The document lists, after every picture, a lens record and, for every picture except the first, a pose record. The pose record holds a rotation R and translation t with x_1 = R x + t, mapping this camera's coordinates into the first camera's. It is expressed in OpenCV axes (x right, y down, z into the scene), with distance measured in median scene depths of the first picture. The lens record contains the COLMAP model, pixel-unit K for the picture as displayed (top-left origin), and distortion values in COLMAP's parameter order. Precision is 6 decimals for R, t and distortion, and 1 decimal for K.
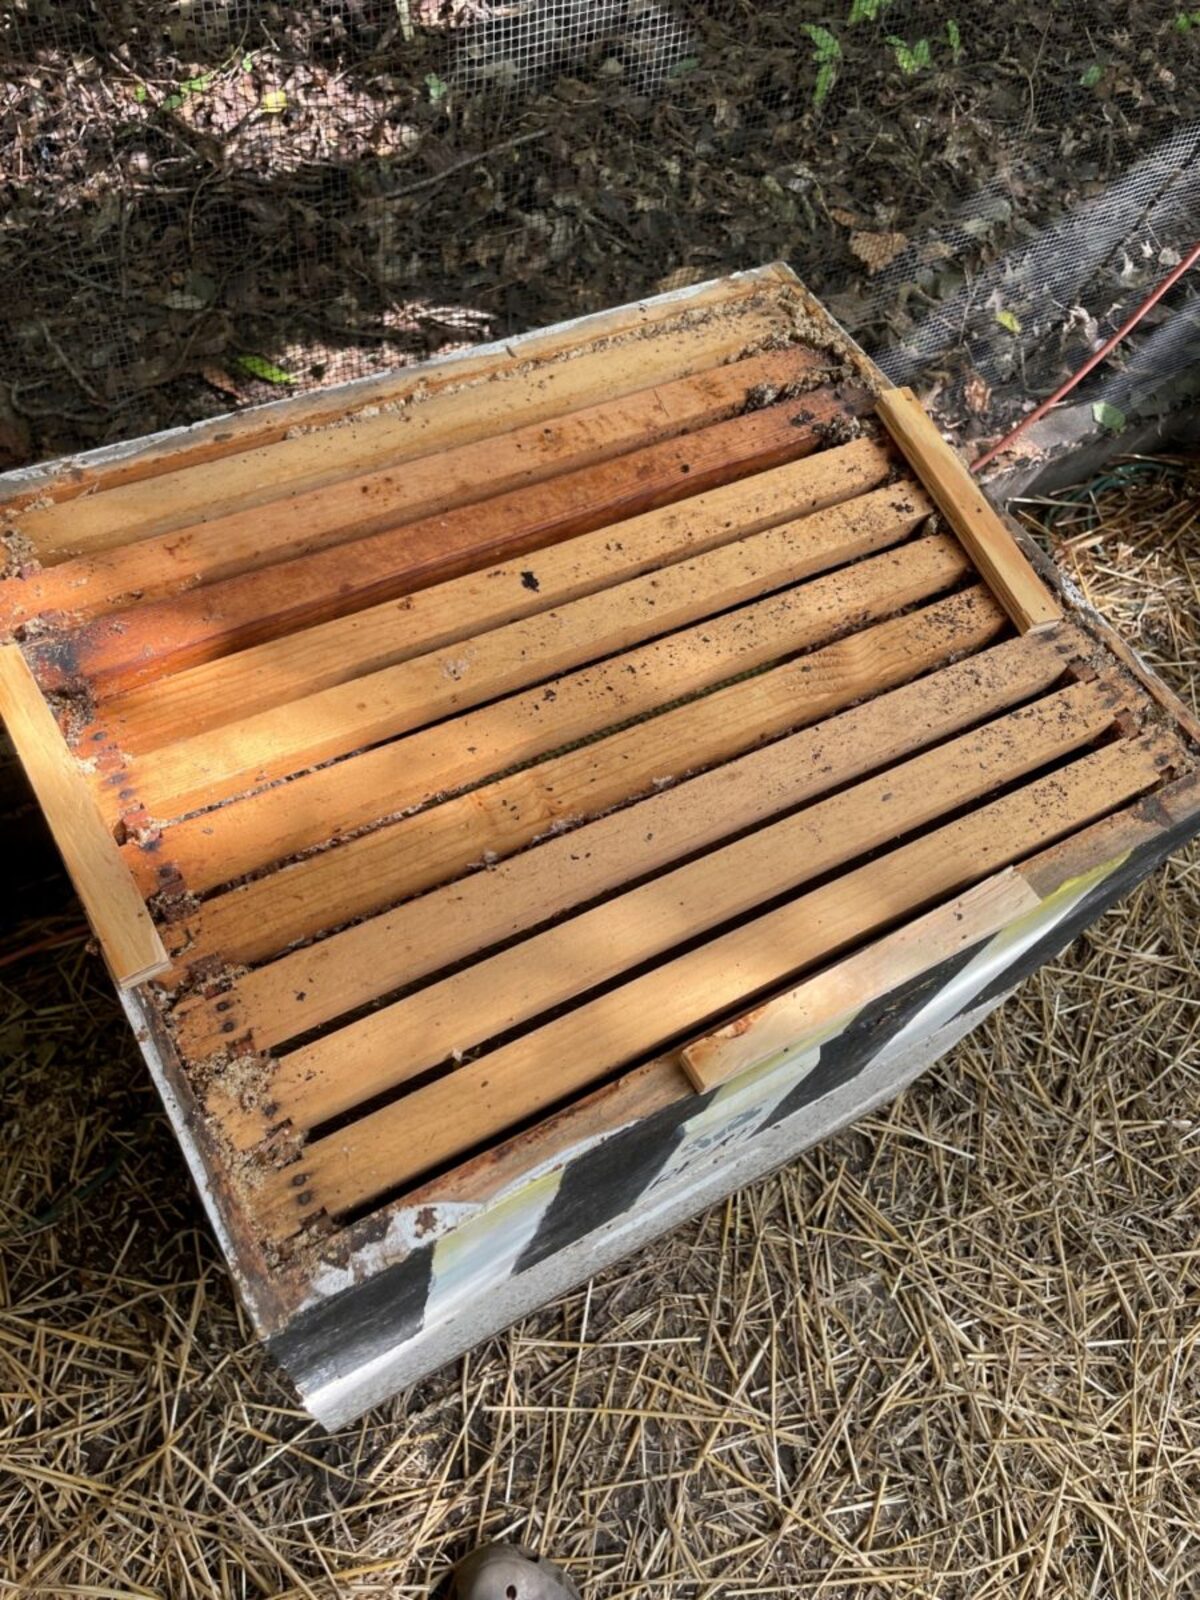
lens RADIAL K [[1227.6, 0, 592.1], [0, 1227.6, 776.3], [0, 0, 1]] dist [0.100423, -0.130610]
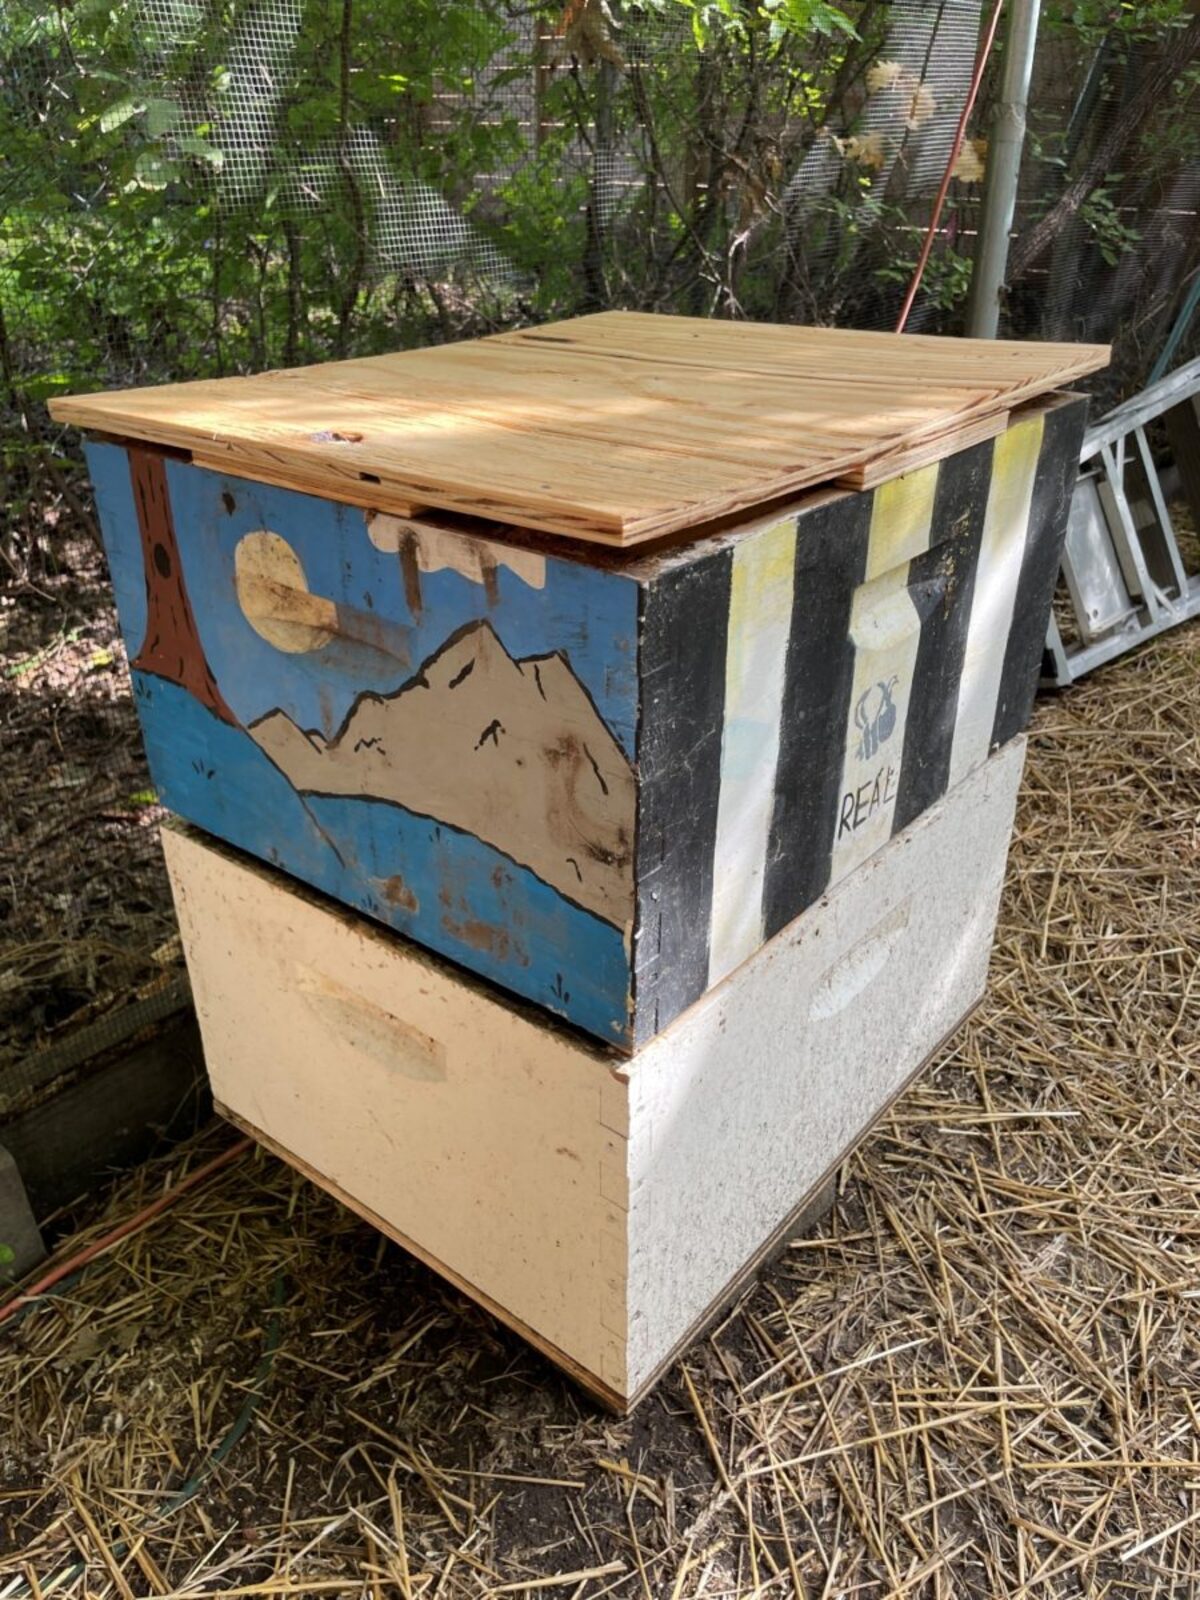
lens RADIAL K [[1227.6, 0, 592.1], [0, 1227.6, 776.3], [0, 0, 1]] dist [0.100423, -0.130610]
pose [[0.926507, -0.280842, 0.250425, -0.252744], [0.368605, 0.811129, -0.454092, 0.429448], [-0.075599, 0.513027, 0.855037, 0.029451]]
